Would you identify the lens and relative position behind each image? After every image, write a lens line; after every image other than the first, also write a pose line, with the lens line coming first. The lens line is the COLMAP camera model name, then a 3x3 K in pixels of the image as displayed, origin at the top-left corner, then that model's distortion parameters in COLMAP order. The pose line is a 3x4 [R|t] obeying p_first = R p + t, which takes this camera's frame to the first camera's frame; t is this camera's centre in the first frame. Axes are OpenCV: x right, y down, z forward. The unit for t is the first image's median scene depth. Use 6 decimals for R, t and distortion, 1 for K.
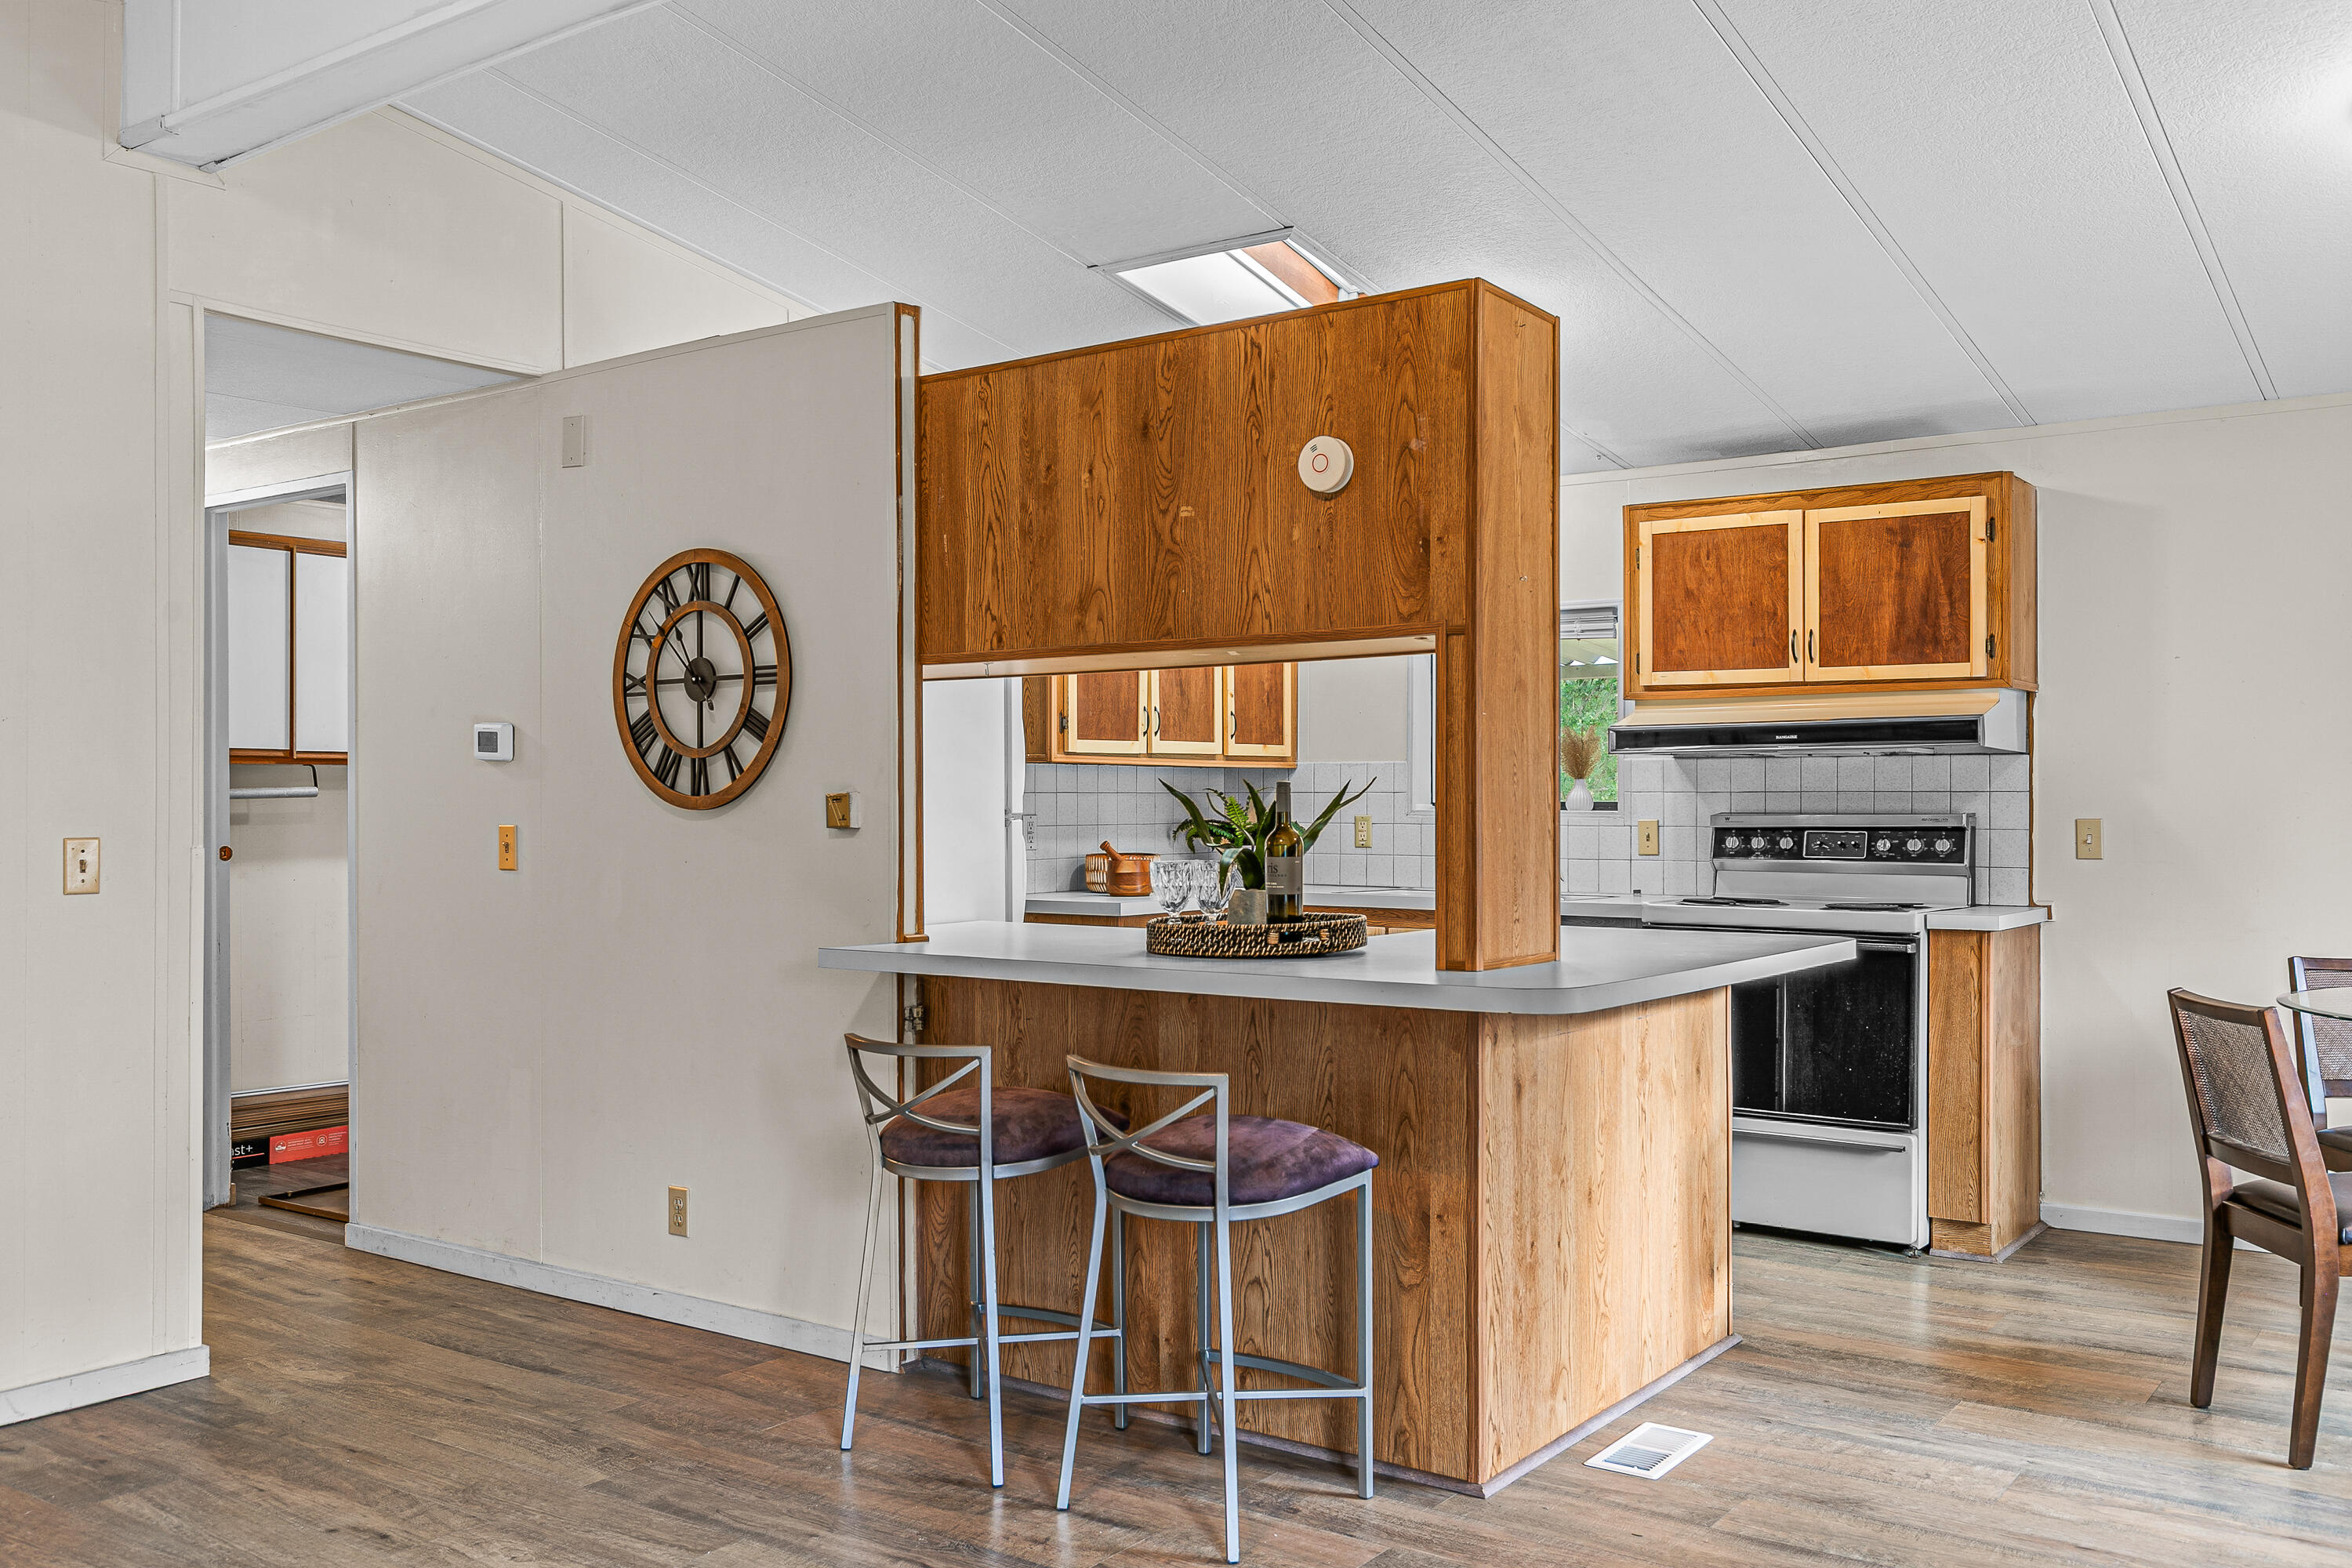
lens RADIAL K [[1964.4, 0, 1190.0], [0, 1964.4, 823.3], [0, 0, 1]] dist [0.006310, -0.002152]
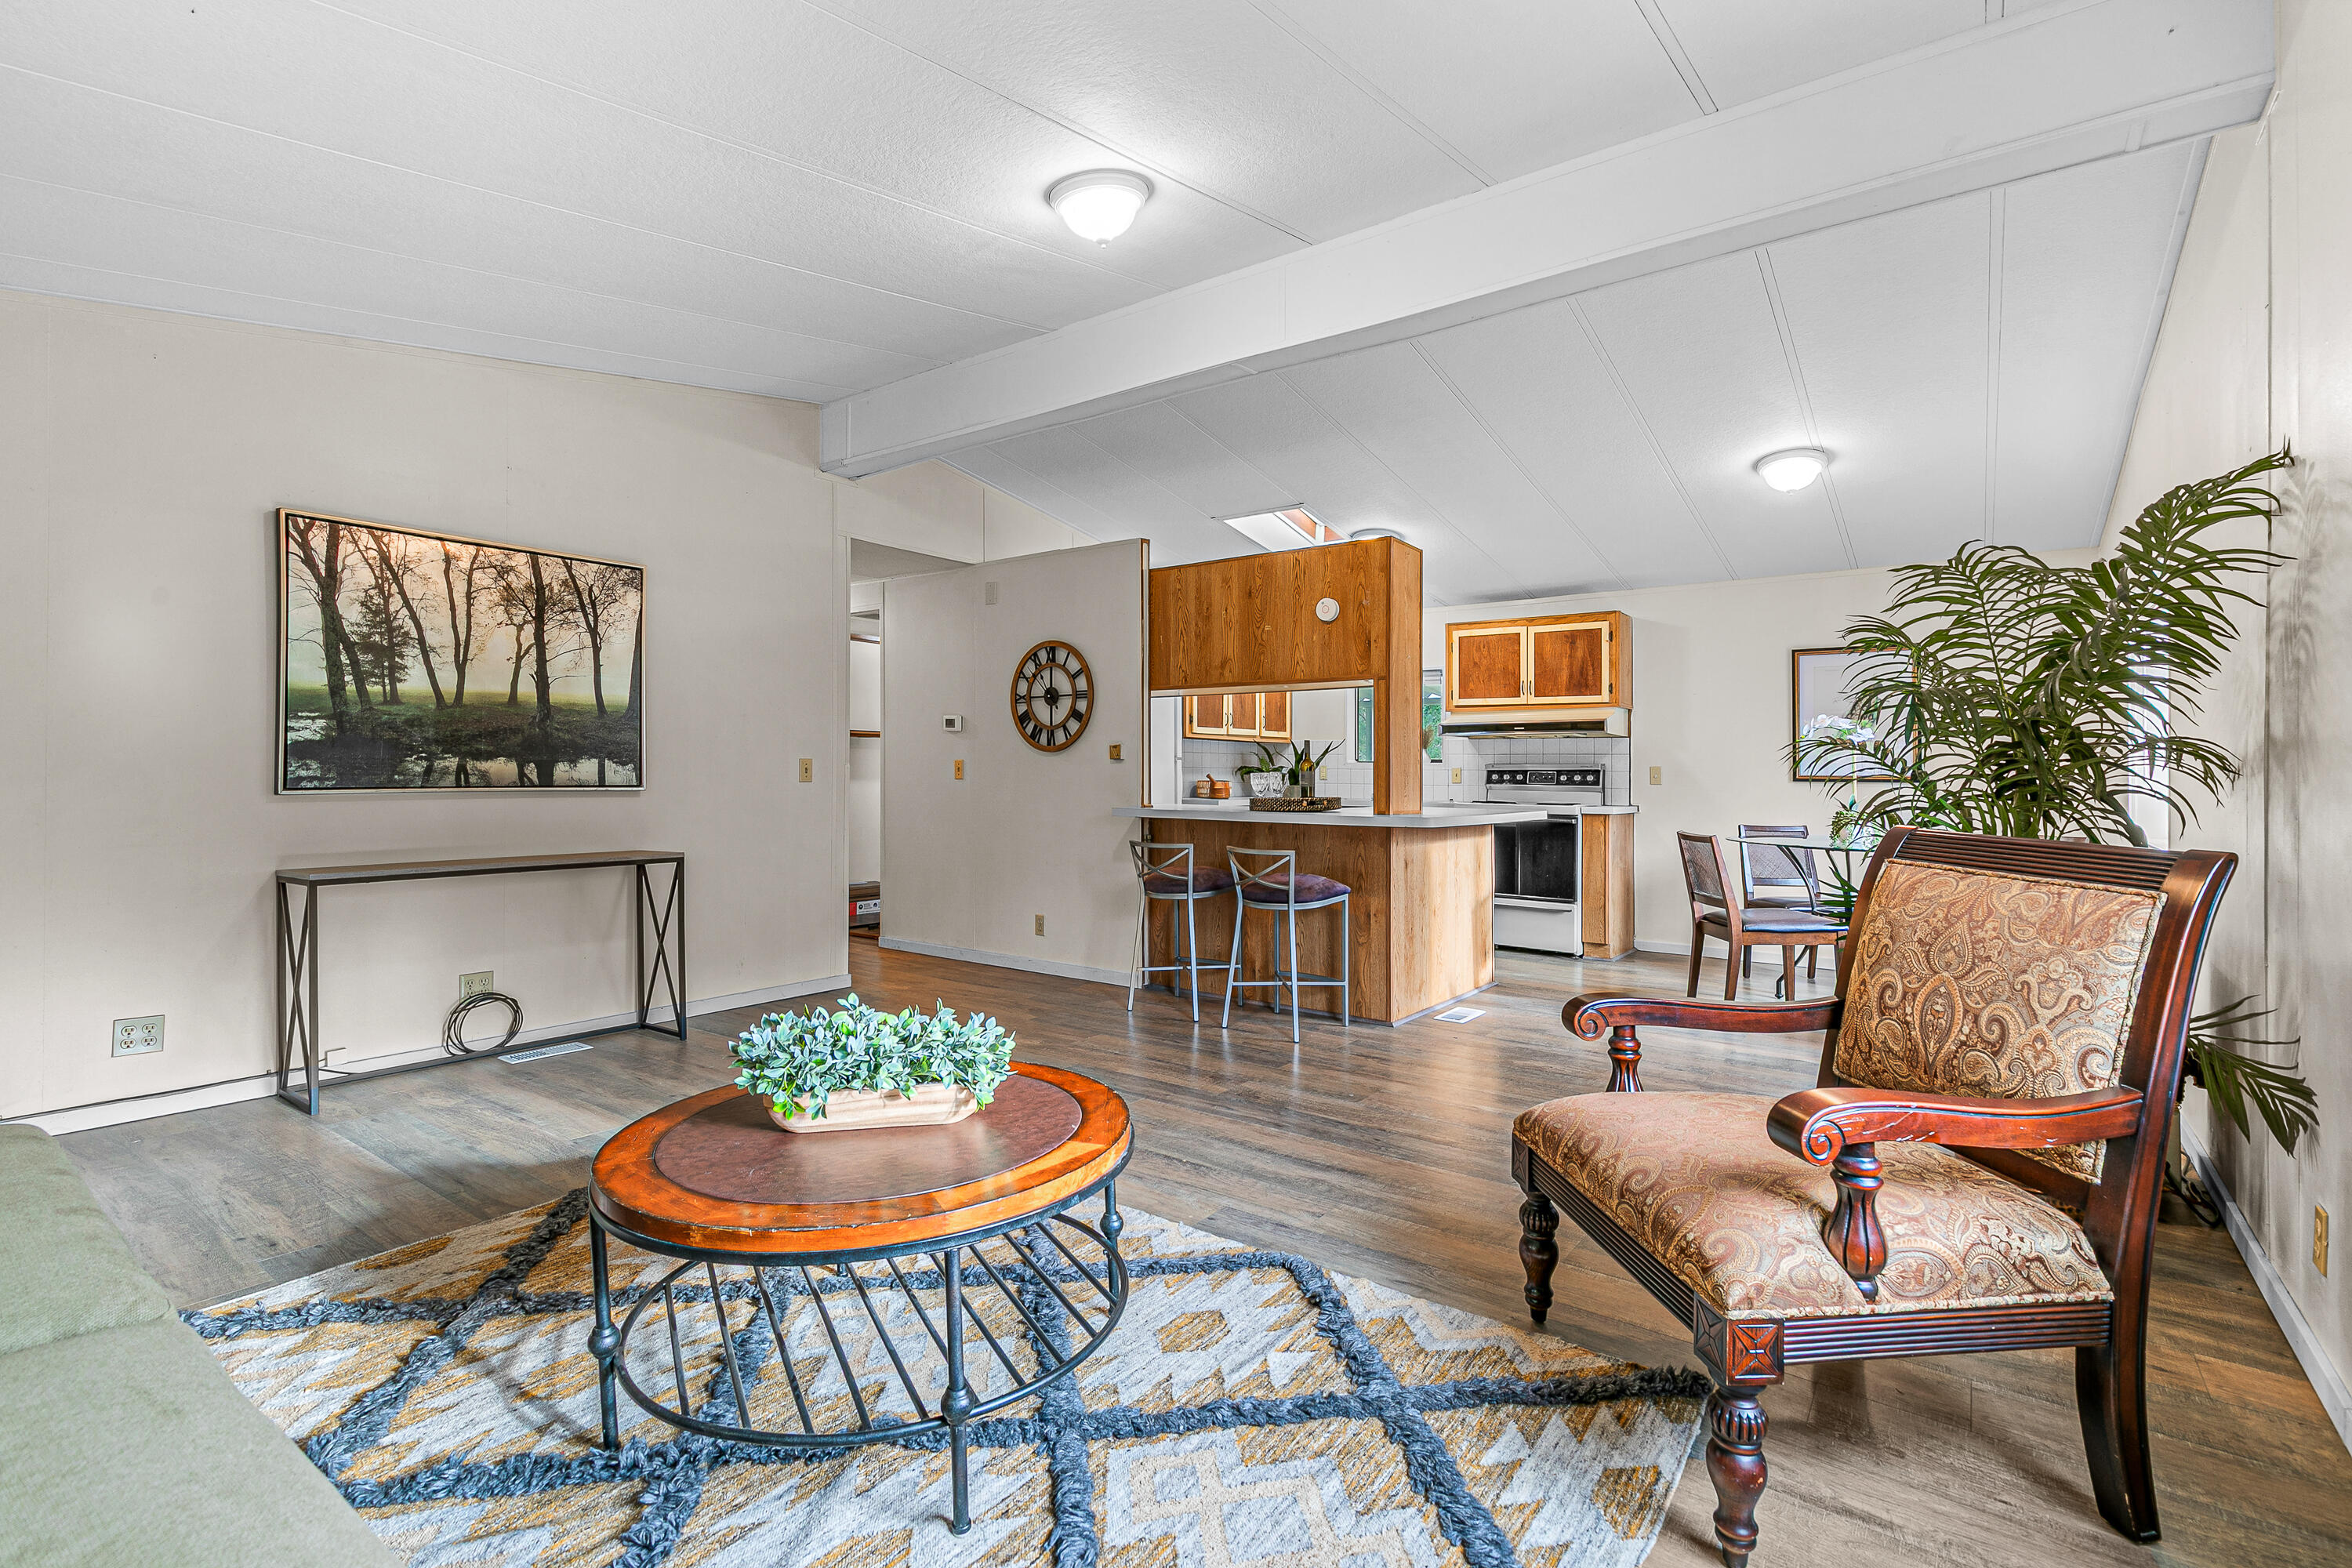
lens RADIAL K [[1072.7, 0, 1199.4], [0, 1072.7, 750.6], [0, 0, 1]] dist [0.007426, -0.000252]
pose [[0.999950, 0.009797, -0.002049, -0.058848], [-0.009859, 0.999417, -0.032681, 0.025957], [0.001728, 0.032700, 0.999464, -0.225127]]
